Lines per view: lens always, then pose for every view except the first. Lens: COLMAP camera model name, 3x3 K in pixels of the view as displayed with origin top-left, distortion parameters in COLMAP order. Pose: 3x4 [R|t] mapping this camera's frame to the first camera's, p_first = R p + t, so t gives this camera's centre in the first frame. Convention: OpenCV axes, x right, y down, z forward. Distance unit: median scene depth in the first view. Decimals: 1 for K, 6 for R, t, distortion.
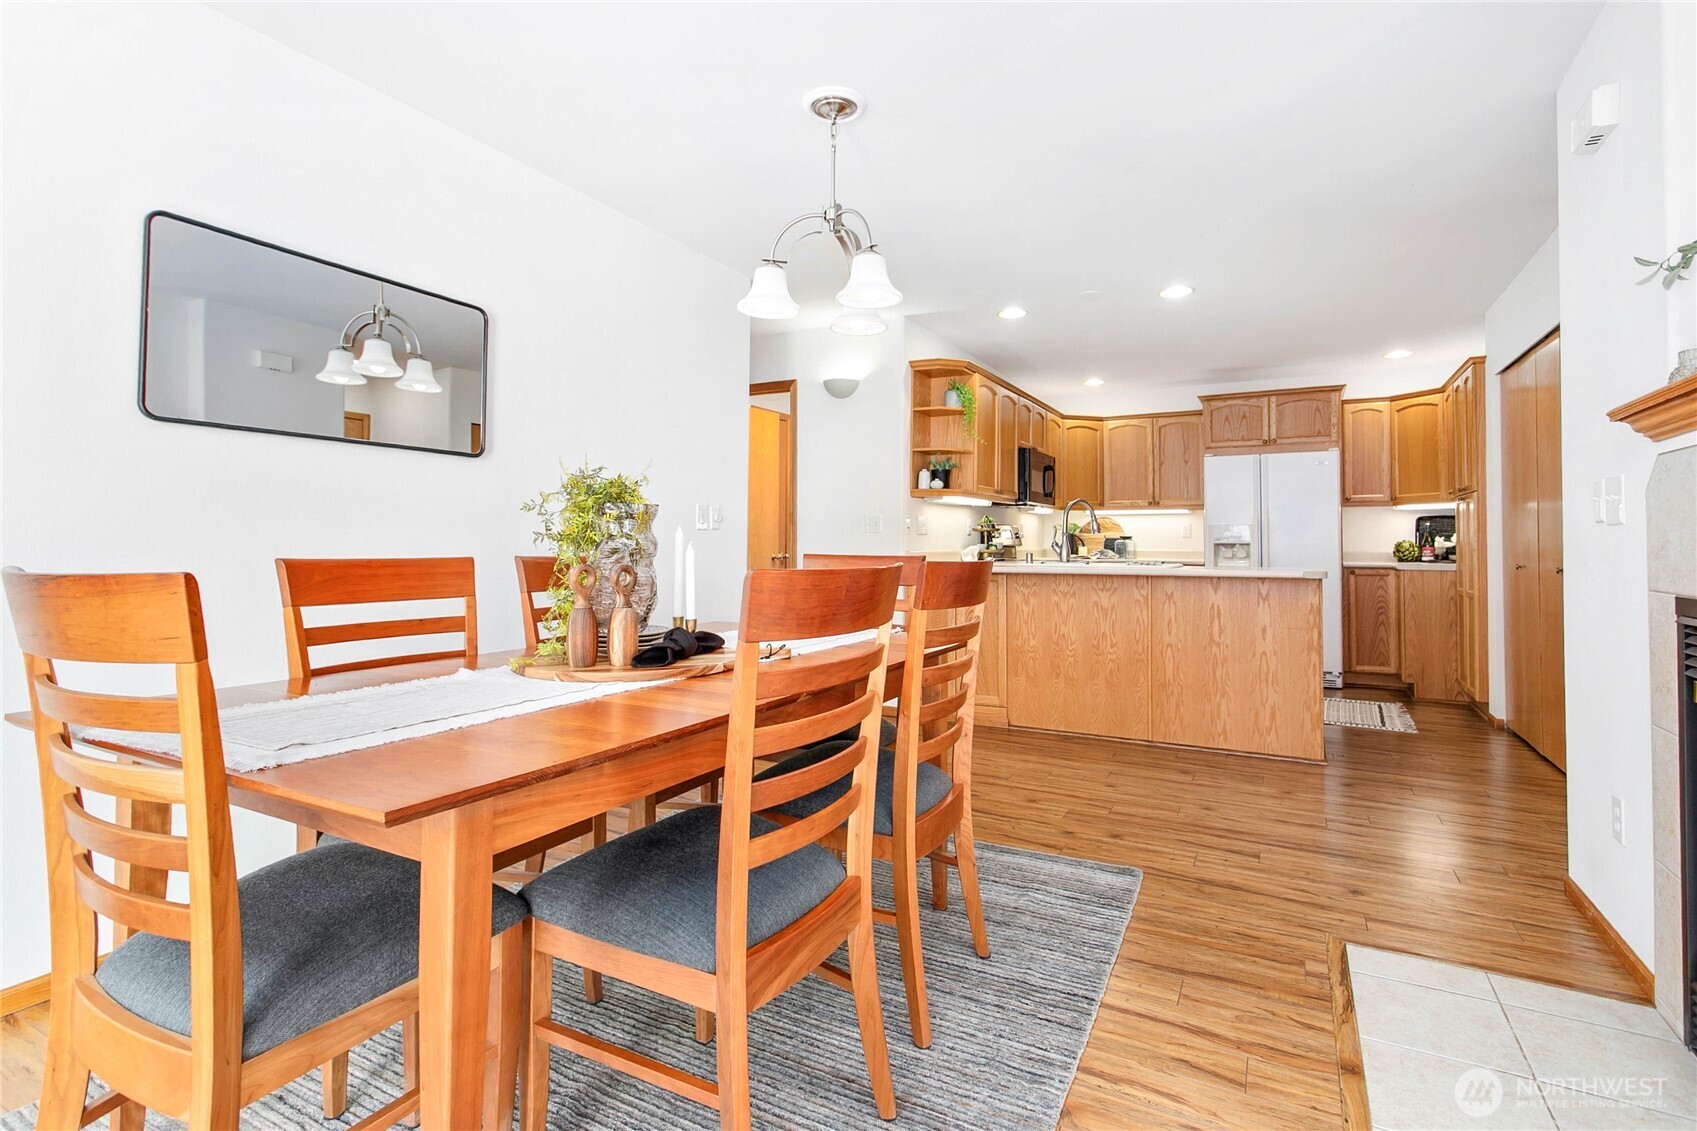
lens RADIAL K [[808.8, 0, 840.1], [0, 808.8, 527.3], [0, 0, 1]] dist [0.001407, 0.002699]
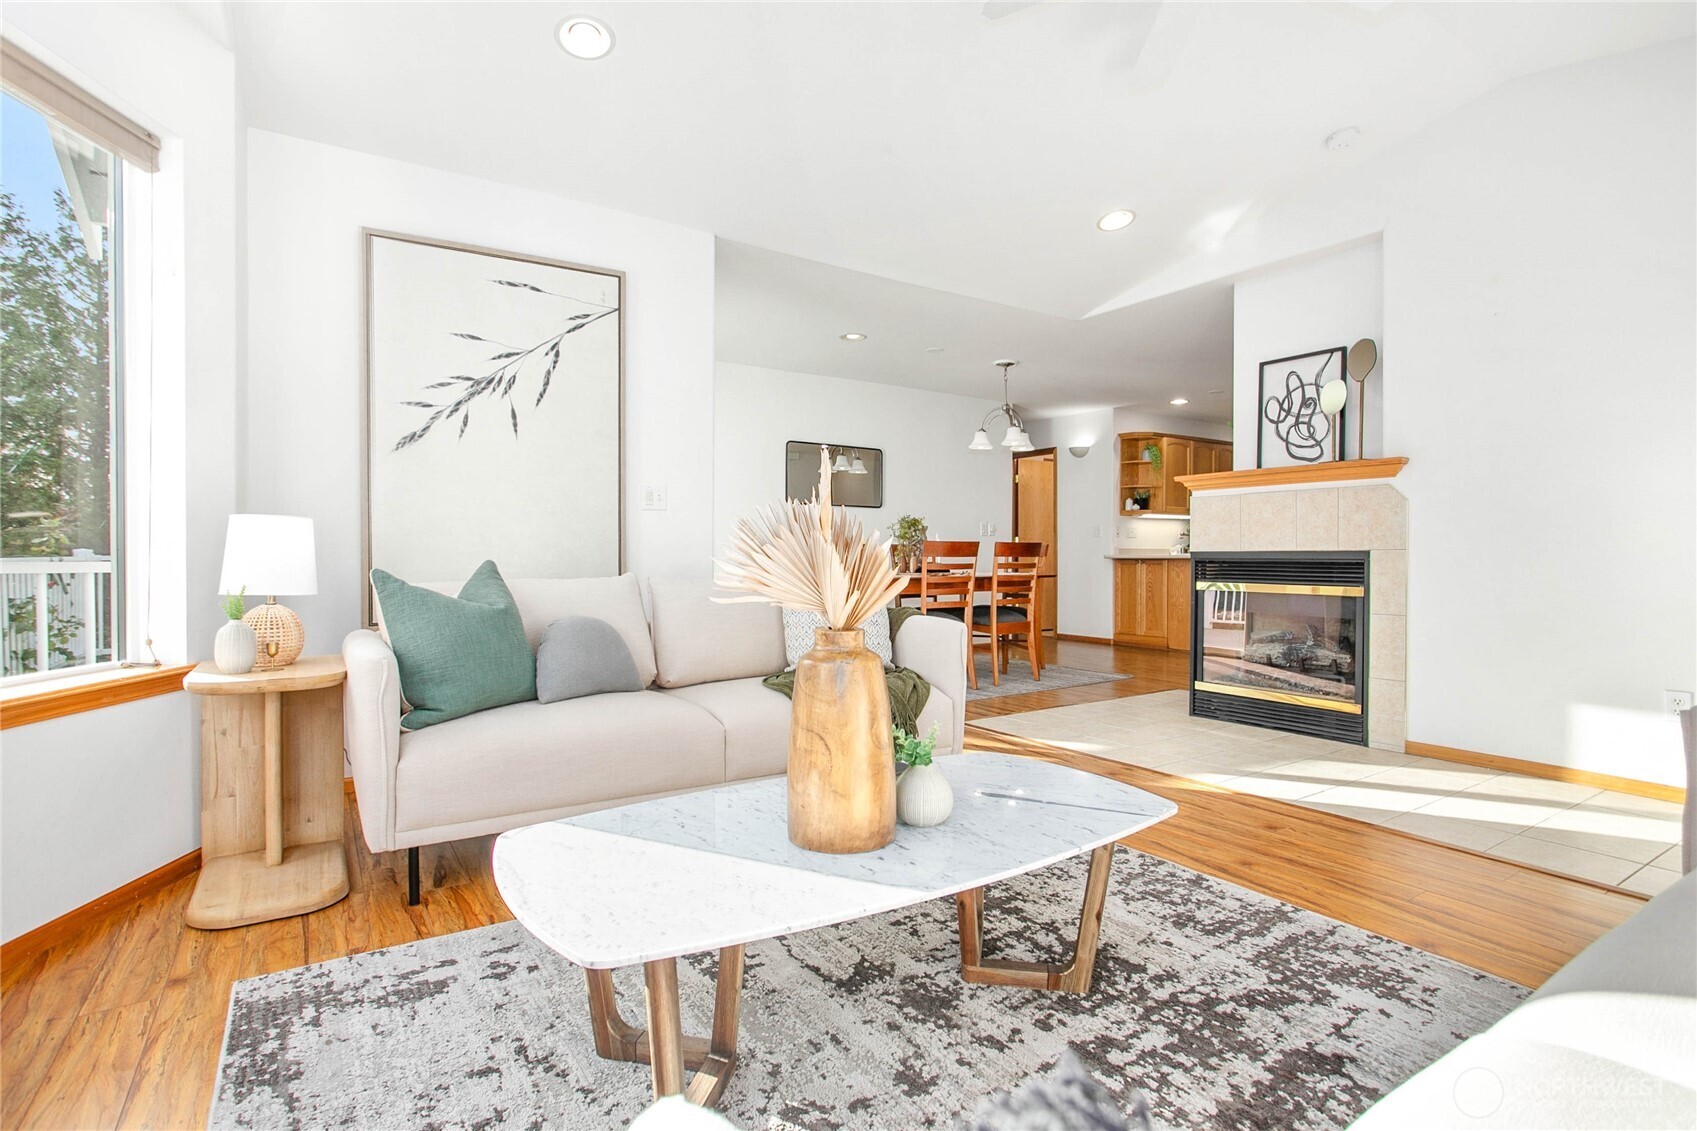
lens RADIAL K [[808.8, 0, 851.9], [0, 808.8, 554.3], [0, 0, 1]] dist [0.001407, 0.002699]
pose [[0.885004, -0.002044, -0.465579, 0.461966], [0.010477, 0.999825, 0.015526, 0.014181], [0.465466, -0.018619, 0.884870, -0.913498]]
